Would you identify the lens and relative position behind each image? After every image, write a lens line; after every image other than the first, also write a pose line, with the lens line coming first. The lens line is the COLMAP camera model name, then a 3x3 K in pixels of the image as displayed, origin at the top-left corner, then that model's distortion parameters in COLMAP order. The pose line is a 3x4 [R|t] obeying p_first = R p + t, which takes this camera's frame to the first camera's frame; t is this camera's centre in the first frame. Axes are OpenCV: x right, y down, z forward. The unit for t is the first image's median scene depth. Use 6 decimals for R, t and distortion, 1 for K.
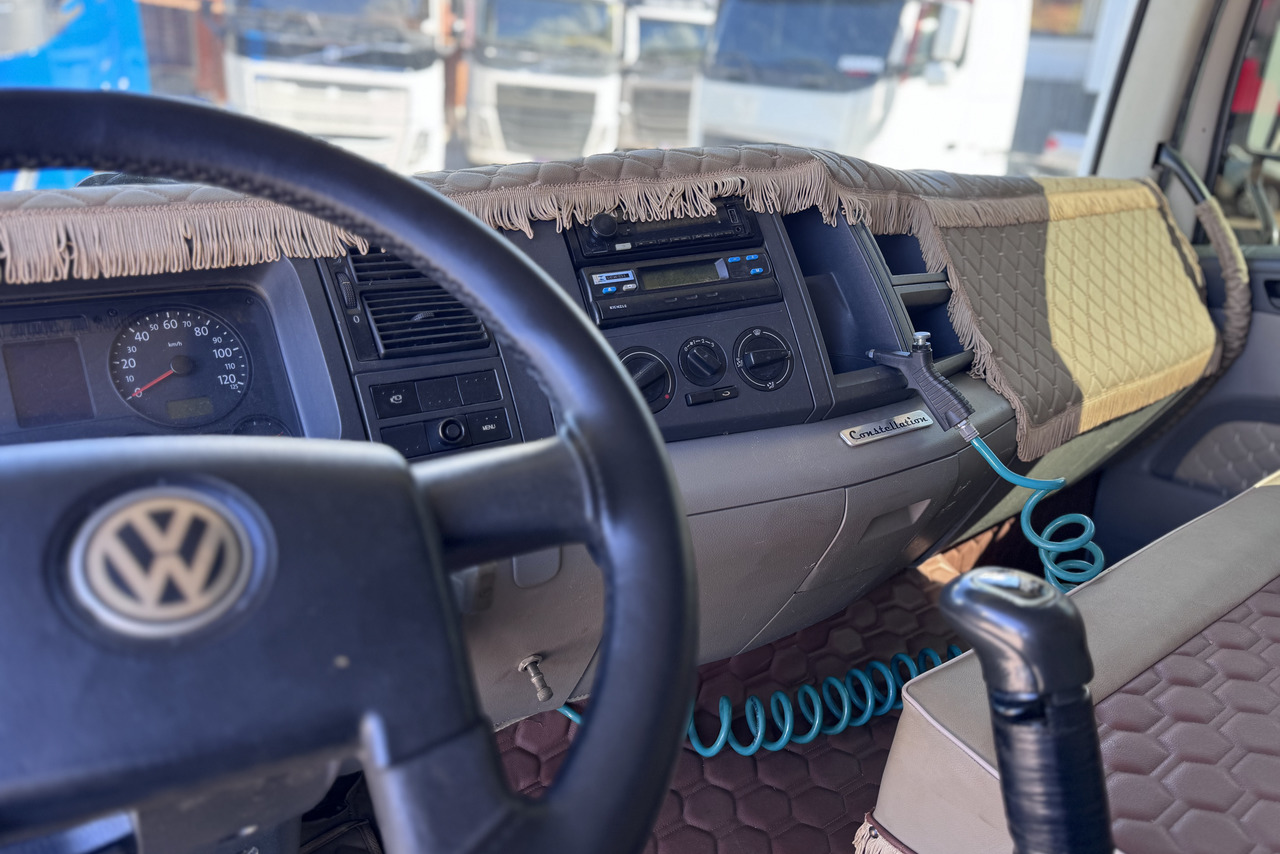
lens RADIAL K [[936.8, 0, 639.0], [0, 936.8, 438.3], [0, 0, 1]] dist [0.047683, -0.066766]
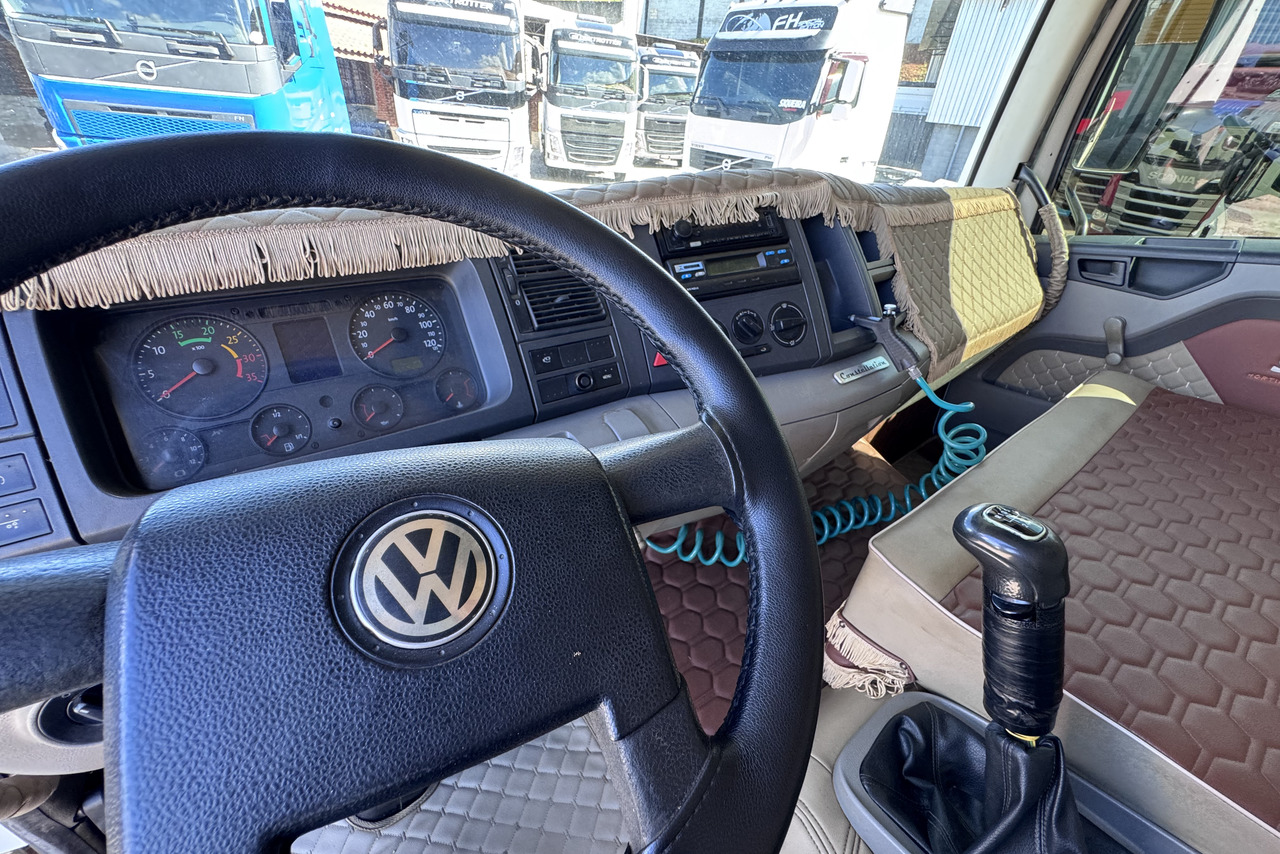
lens RADIAL K [[521.1, 0, 638.2], [0, 521.1, 434.0], [0, 0, 1]] dist [-0.003268, 0.001446]
pose [[0.999966, 0.006832, -0.004550, -0.094107], [-0.005853, 0.982102, 0.188261, -0.066833], [0.005754, -0.188228, 0.982109, 0.158367]]
